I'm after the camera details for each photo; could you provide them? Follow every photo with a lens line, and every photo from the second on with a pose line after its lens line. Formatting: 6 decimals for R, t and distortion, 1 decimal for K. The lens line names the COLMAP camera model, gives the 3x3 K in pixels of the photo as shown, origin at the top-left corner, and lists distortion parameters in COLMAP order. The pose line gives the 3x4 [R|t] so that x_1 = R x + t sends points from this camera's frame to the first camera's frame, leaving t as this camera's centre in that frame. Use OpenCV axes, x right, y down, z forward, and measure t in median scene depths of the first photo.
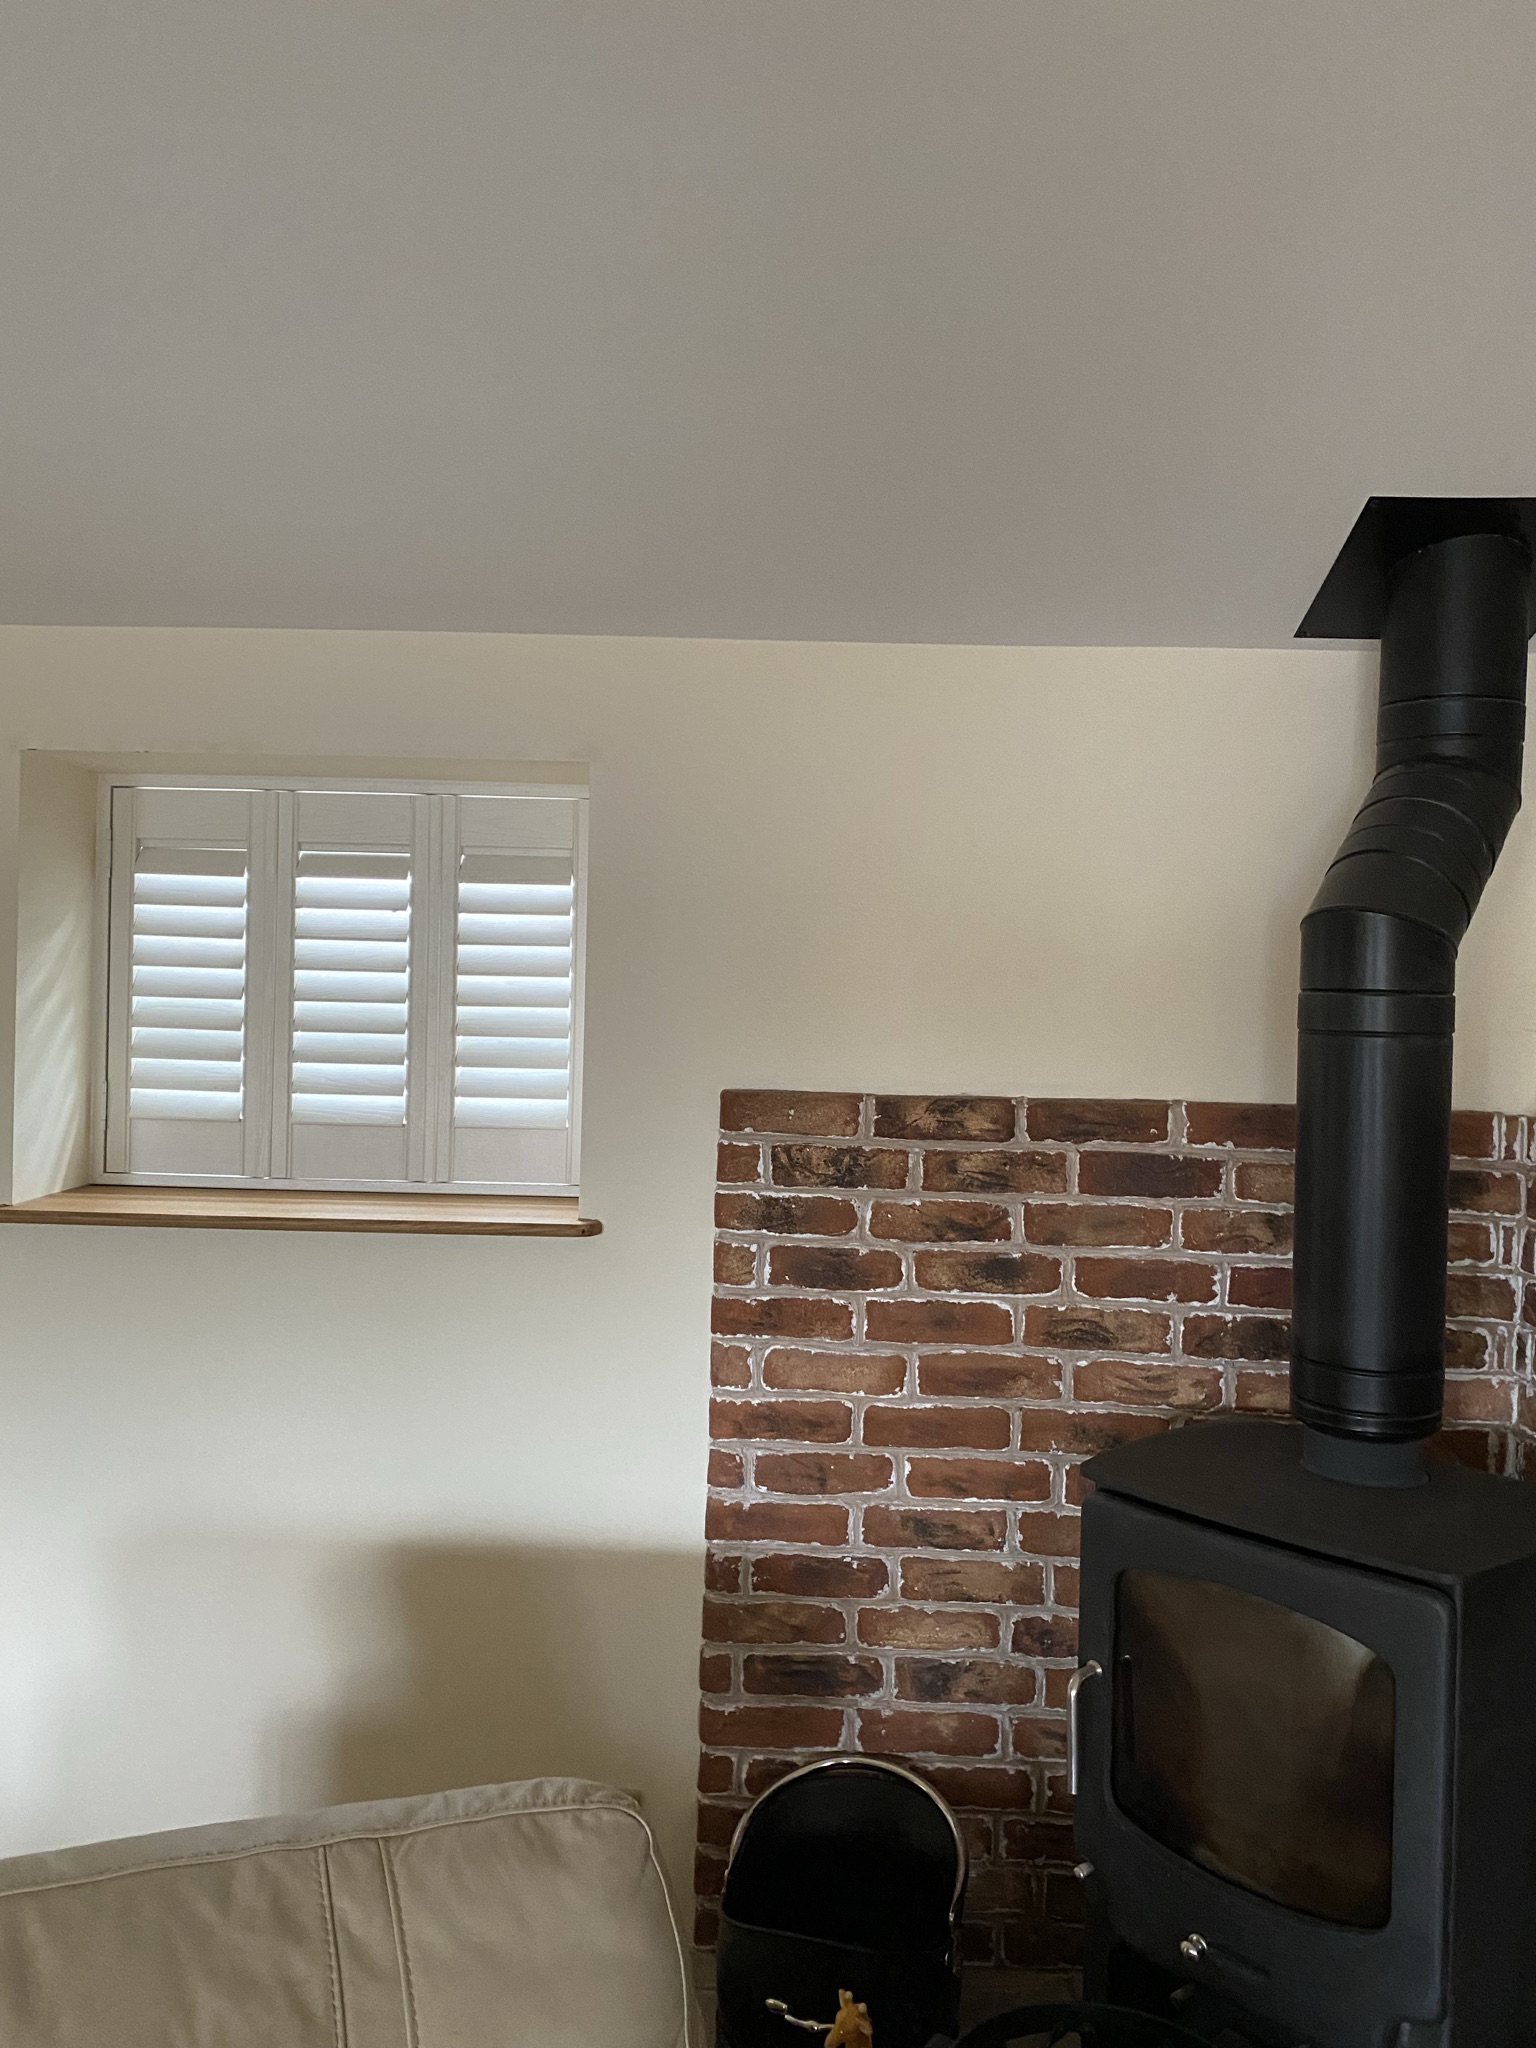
lens RADIAL K [[1567.2, 0, 770.4], [0, 1567.2, 1015.2], [0, 0, 1]] dist [0.024789, -0.018550]
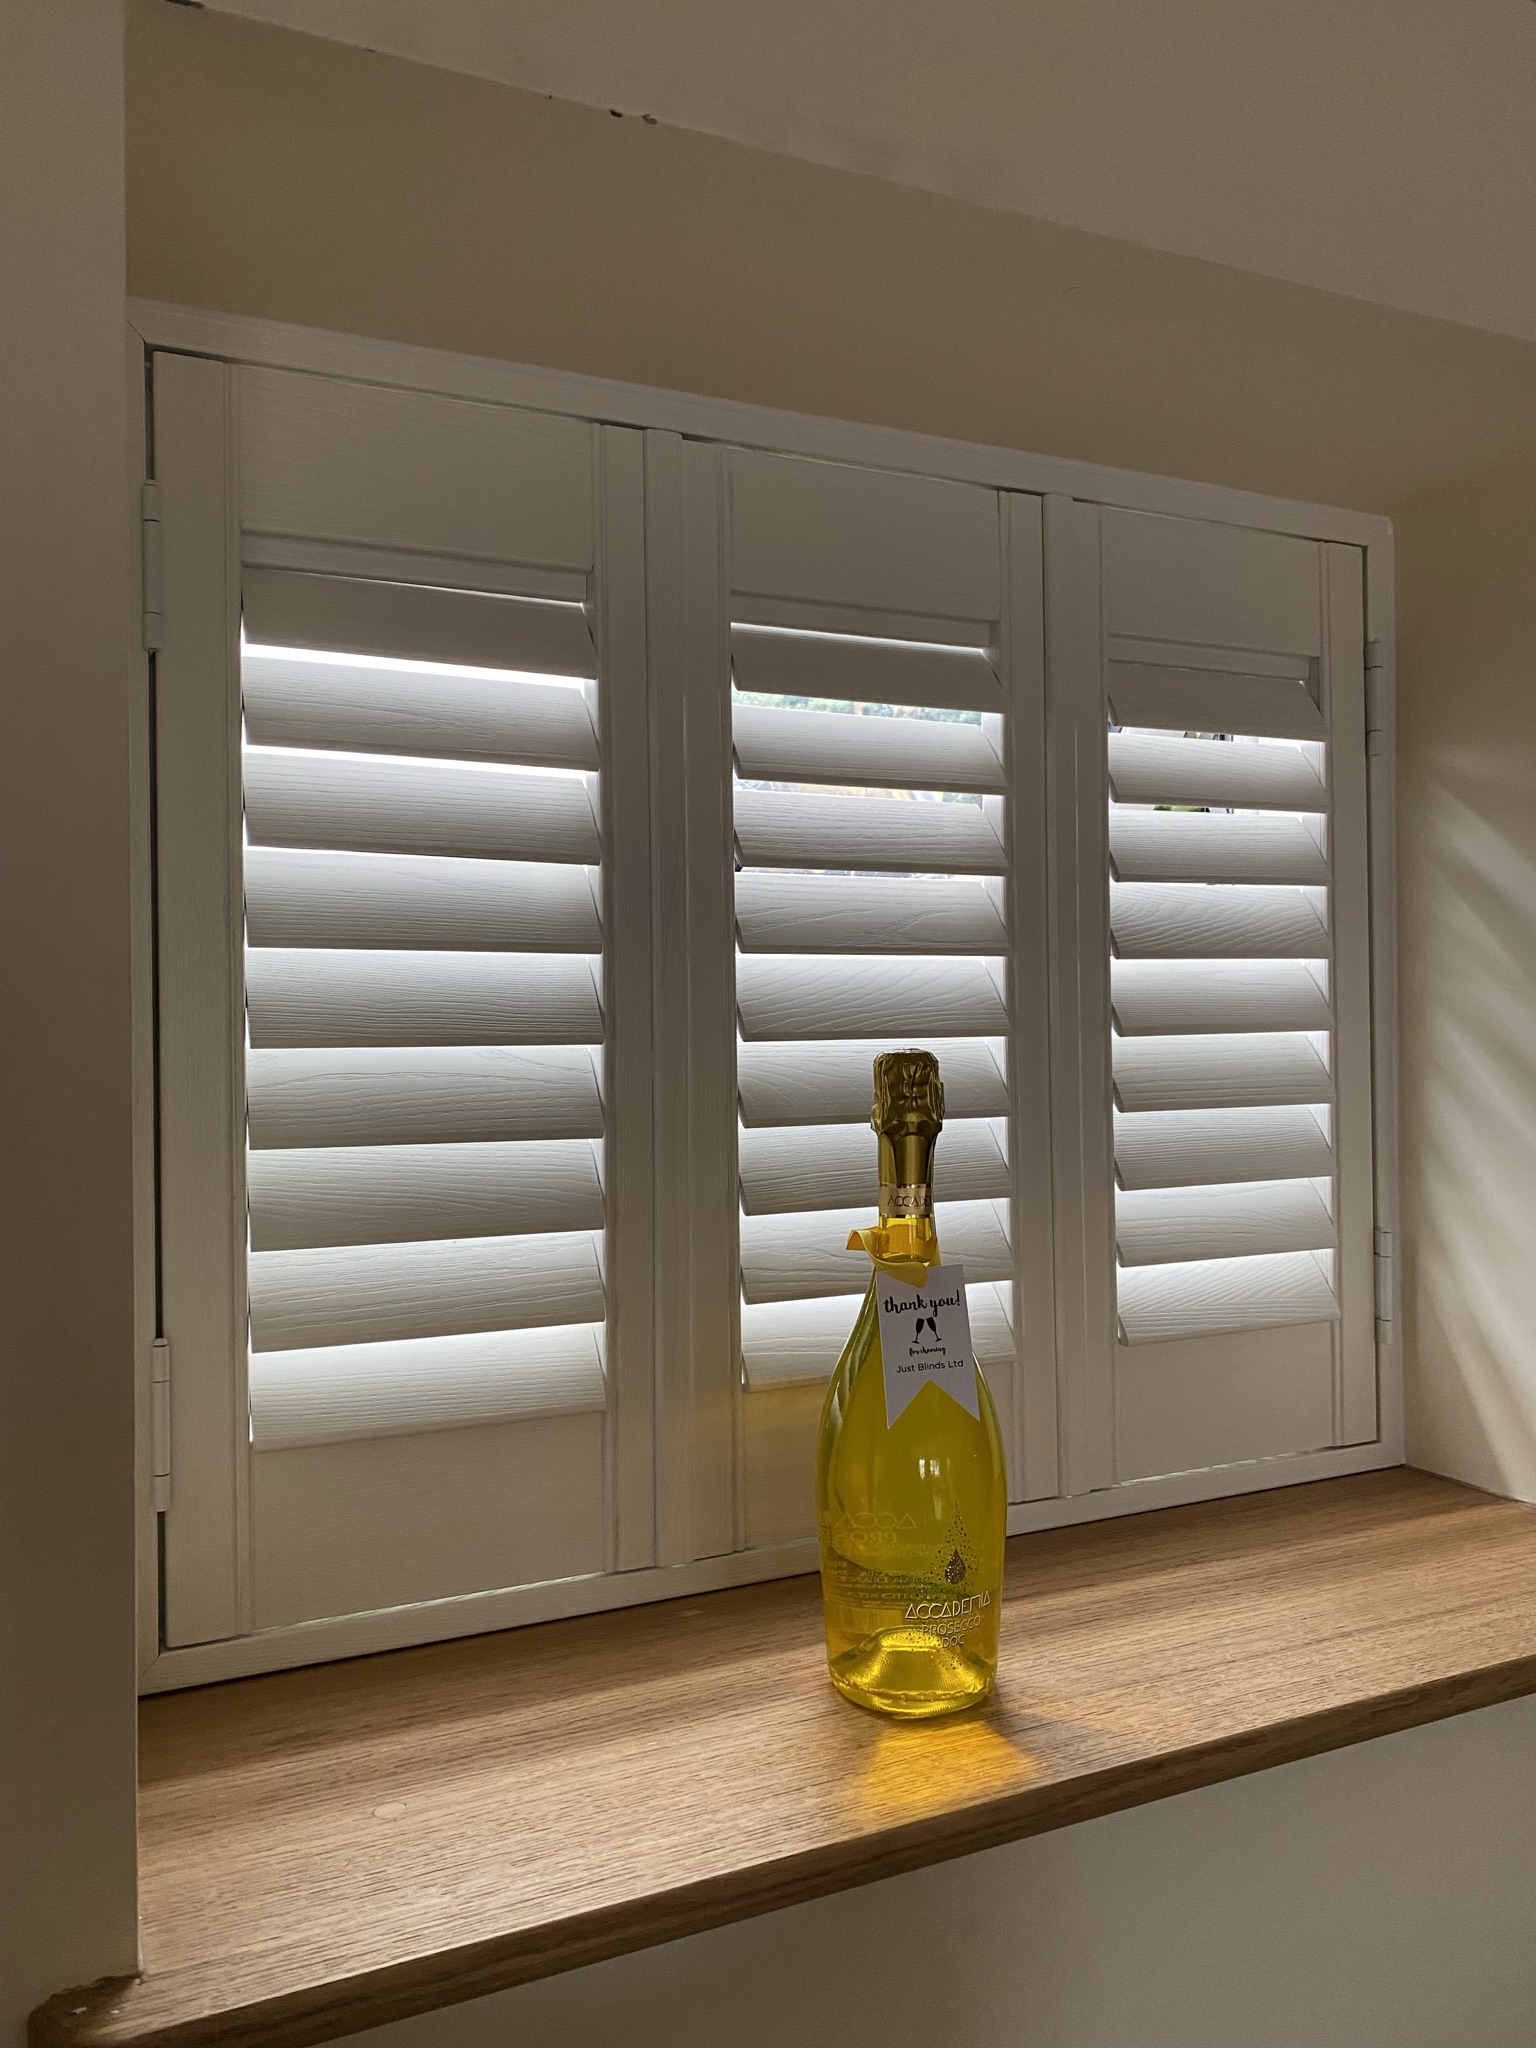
lens RADIAL K [[1543.0, 0, 766.3], [0, 1543.0, 1021.6], [0, 0, 1]] dist [0.007960, 0.000491]
pose [[0.889000, -0.034713, 0.456589, -0.513004], [0.034377, 0.999368, 0.009046, -0.018412], [-0.456615, 0.007654, 0.889632, 0.777156]]
